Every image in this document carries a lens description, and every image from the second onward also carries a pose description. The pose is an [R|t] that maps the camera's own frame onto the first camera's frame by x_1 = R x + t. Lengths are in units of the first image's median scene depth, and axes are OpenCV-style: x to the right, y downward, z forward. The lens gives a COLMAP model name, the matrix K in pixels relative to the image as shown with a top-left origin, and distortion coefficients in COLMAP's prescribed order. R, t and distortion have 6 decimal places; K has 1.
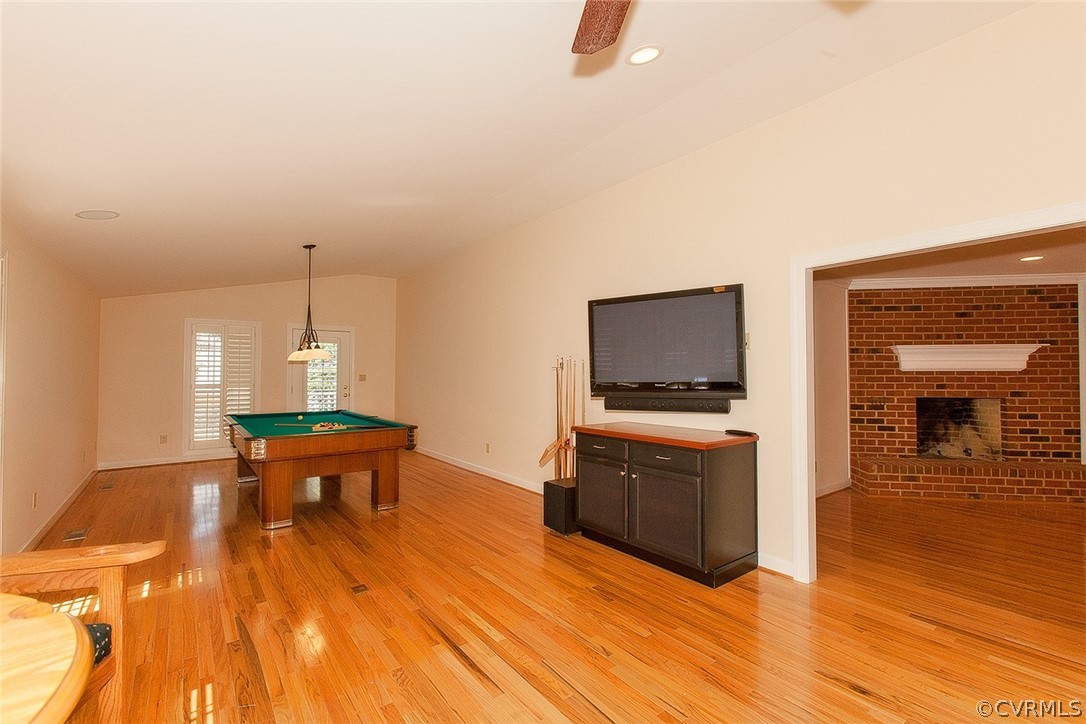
lens RADIAL K [[479.3, 0, 543.8], [0, 479.3, 370.3], [0, 0, 1]] dist [-0.009032, 0.003877]
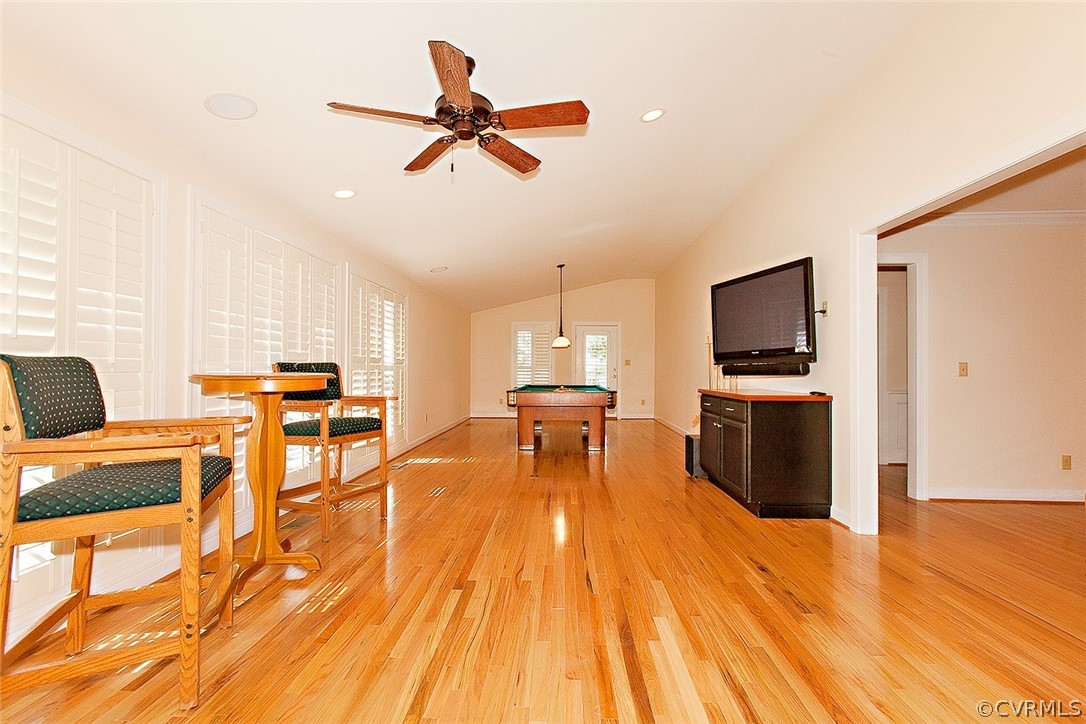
lens RADIAL K [[479.3, 0, 543.1], [0, 479.3, 360.0], [0, 0, 1]] dist [-0.009032, 0.003877]
pose [[0.775816, -0.006232, -0.630929, 0.566622], [-0.003492, 0.999893, -0.014171, 0.067254], [0.630950, 0.013197, 0.775711, -0.218375]]
